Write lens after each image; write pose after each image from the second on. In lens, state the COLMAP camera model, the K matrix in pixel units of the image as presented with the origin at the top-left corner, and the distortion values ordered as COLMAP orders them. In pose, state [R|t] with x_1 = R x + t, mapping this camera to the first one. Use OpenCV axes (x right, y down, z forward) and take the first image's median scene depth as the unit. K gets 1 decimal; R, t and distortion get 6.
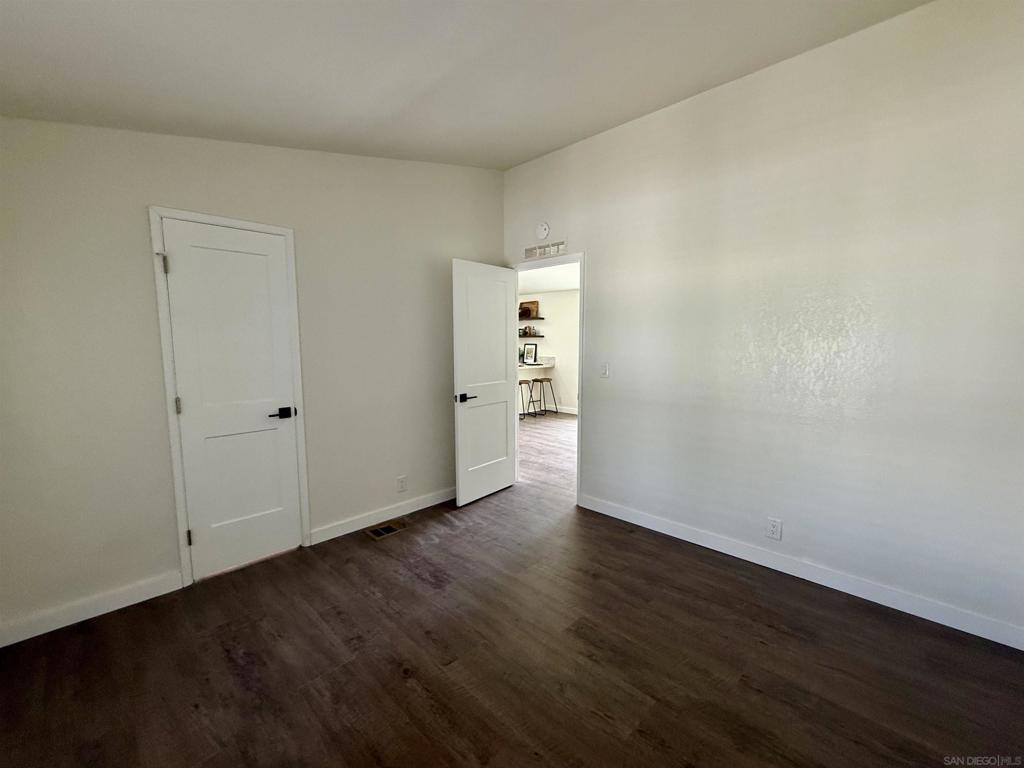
lens RADIAL K [[425.2, 0, 512.3], [0, 425.2, 381.4], [0, 0, 1]] dist [-0.000583, 0.000091]
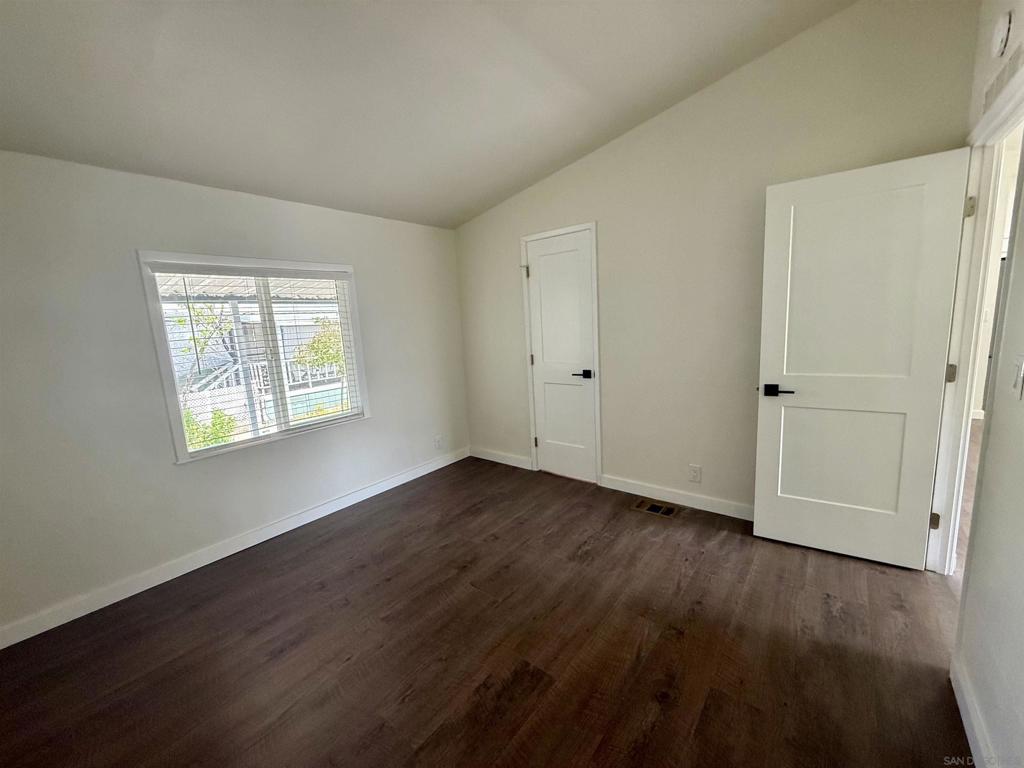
lens RADIAL K [[407.5, 0, 512.0], [0, 407.5, 384.0], [0, 0, 1]] dist [-0.001528, 0.000090]
pose [[0.097209, 0.150809, -0.983772, 0.684757], [-0.041494, 0.988208, 0.147389, -0.070882], [0.994399, 0.026493, 0.102321, 0.707283]]
